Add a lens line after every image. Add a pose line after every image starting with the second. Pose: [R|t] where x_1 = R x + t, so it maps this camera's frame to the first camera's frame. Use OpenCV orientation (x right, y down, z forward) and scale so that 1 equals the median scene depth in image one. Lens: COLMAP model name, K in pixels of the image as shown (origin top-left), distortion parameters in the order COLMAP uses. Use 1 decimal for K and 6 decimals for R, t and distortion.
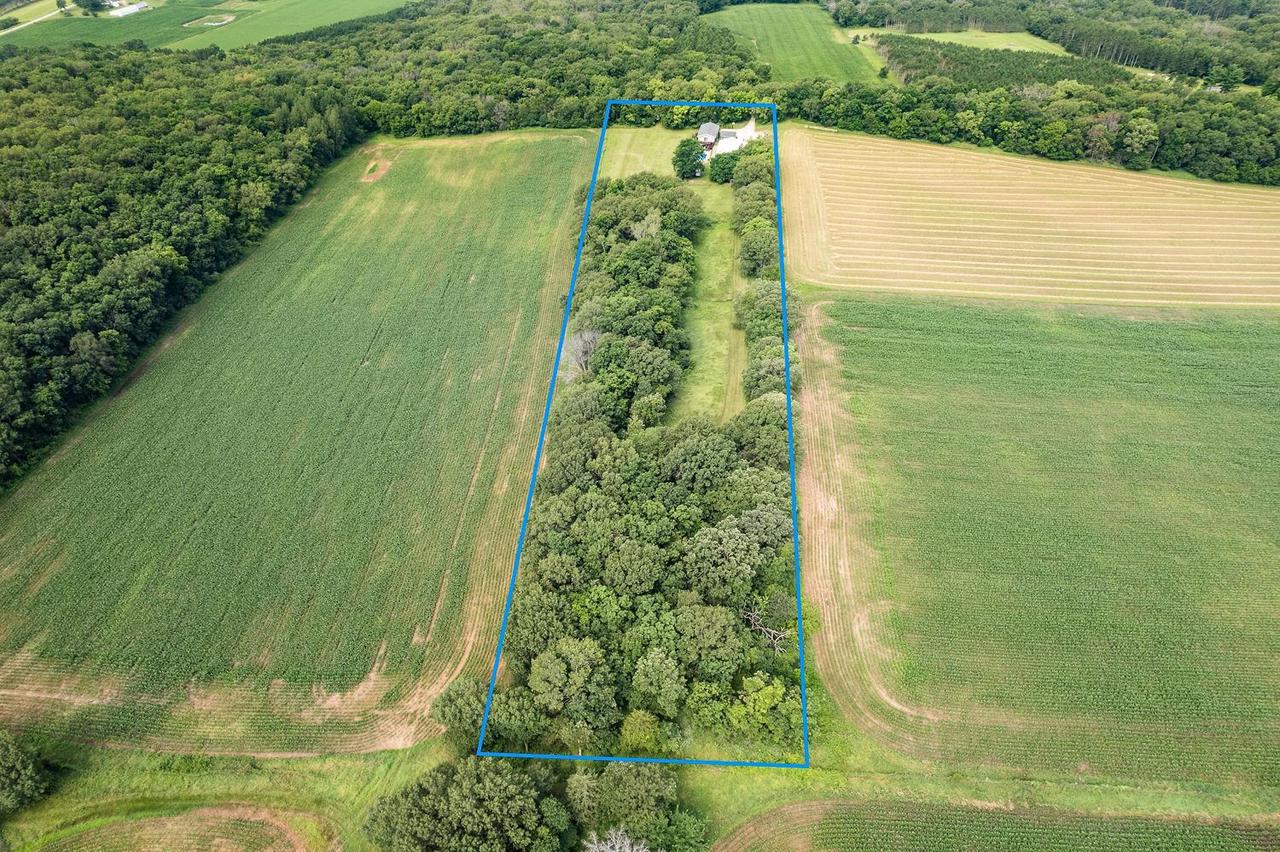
lens RADIAL K [[815.1, 0, 640.1], [0, 815.1, 422.1], [0, 0, 1]] dist [-0.008337, 0.003912]
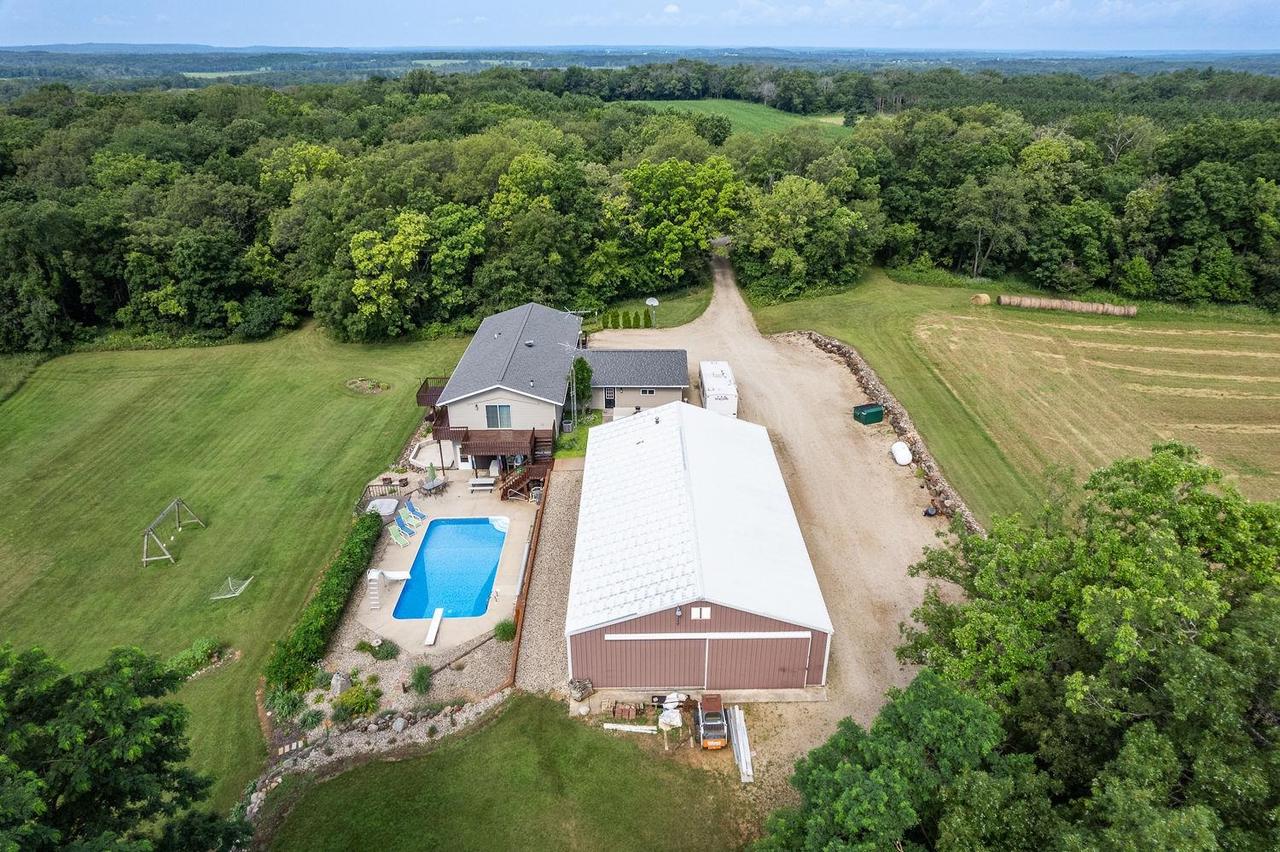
lens RADIAL K [[815.1, 0, 638.9], [0, 815.1, 427.0], [0, 0, 1]] dist [-0.008337, 0.003912]
pose [[0.987239, -0.072551, 0.141756, 0.079741], [0.098912, 0.977017, -0.188825, -0.296309], [-0.124799, 0.200437, 0.971726, 0.803505]]
